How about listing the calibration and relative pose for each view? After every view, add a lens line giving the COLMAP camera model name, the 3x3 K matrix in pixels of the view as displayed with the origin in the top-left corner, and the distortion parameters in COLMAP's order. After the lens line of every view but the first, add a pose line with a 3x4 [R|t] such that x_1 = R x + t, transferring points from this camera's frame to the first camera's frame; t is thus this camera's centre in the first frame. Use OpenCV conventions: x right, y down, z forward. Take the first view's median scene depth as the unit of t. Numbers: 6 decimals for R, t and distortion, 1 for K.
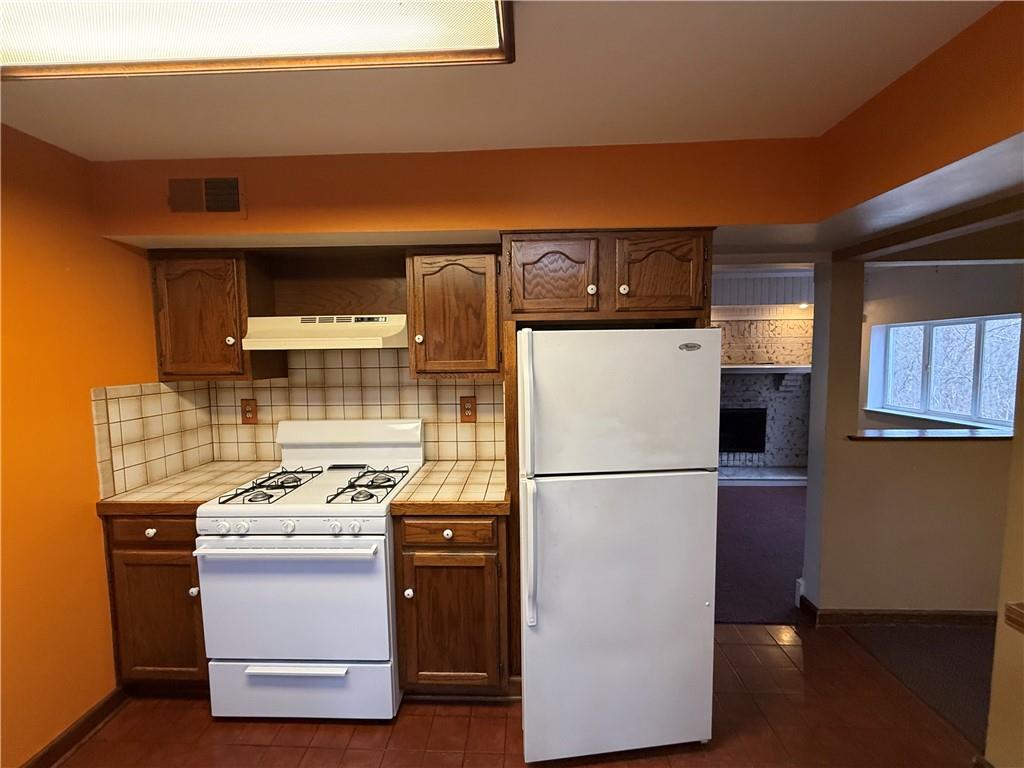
lens RADIAL K [[407.5, 0, 510.7], [0, 407.5, 383.8], [0, 0, 1]] dist [-0.000646, -0.000751]
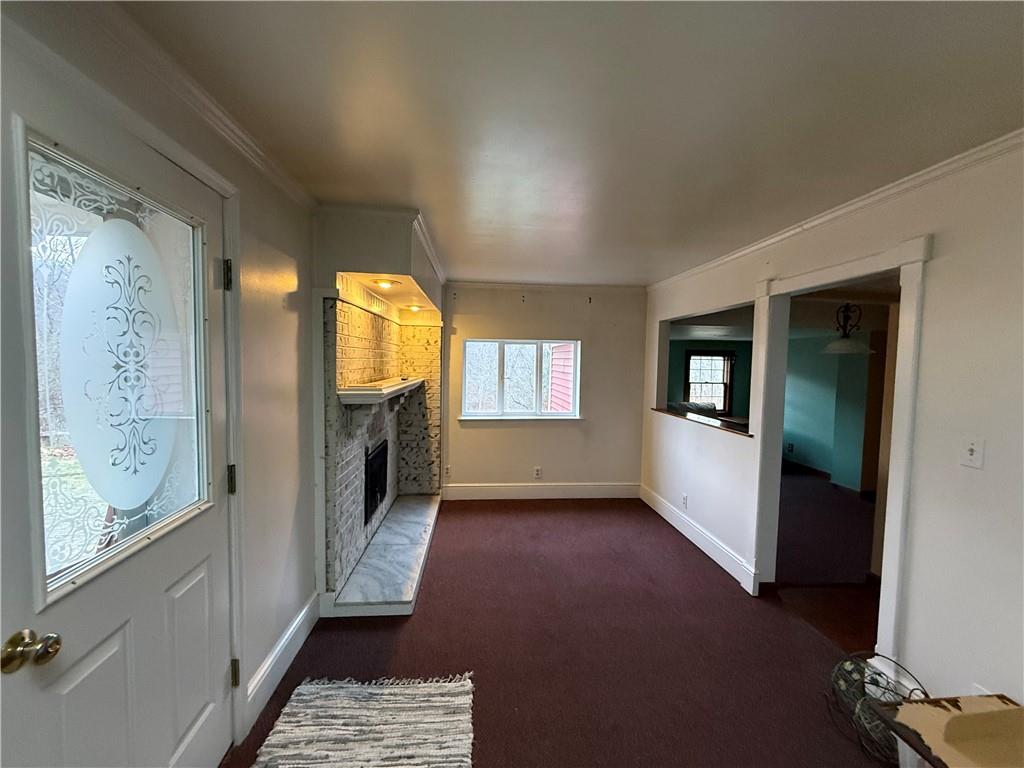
lens RADIAL K [[404.6, 0, 507.1], [0, 404.6, 383.8], [0, 0, 1]] dist [-0.011967, 0.006155]
pose [[-0.105445, -0.048303, 0.993251, -0.159813], [0.062872, 0.996497, 0.055136, -0.077424], [-0.992436, 0.068261, -0.102039, 0.986504]]
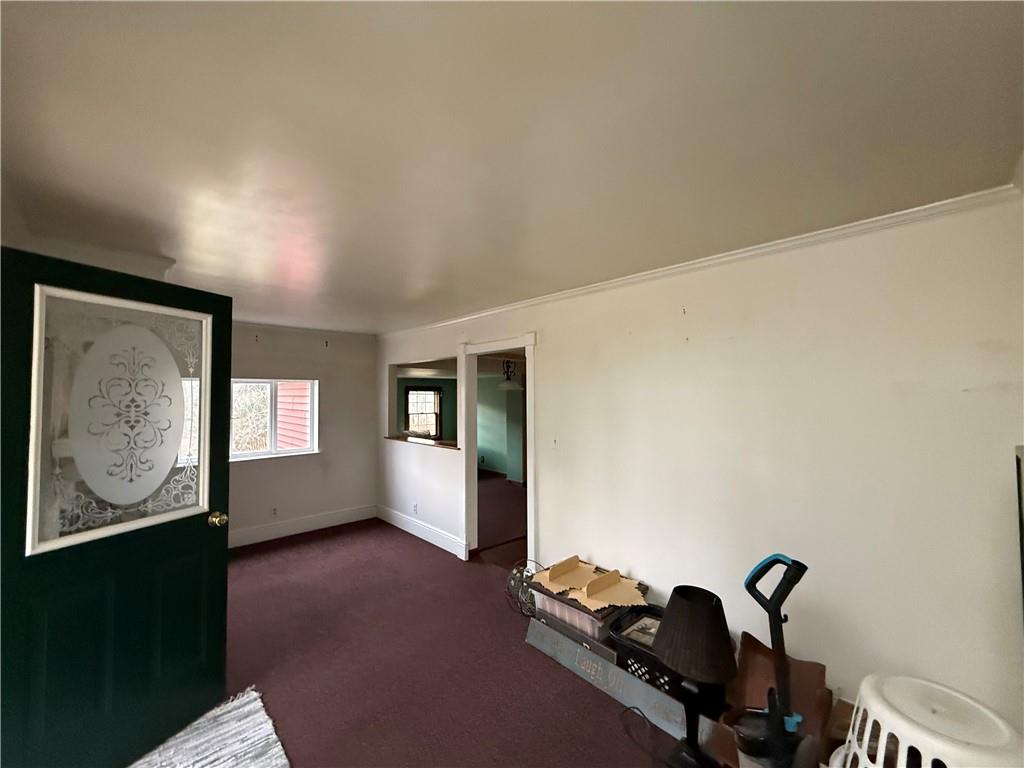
lens RADIAL K [[407.5, 0, 510.7], [0, 407.5, 383.8], [0, 0, 1]] dist [-0.000646, -0.000751]
pose [[-0.712749, 0.034439, 0.700573, -0.311644], [0.065722, 0.997679, 0.017820, -0.091007], [-0.698333, 0.058745, -0.713358, 1.116694]]
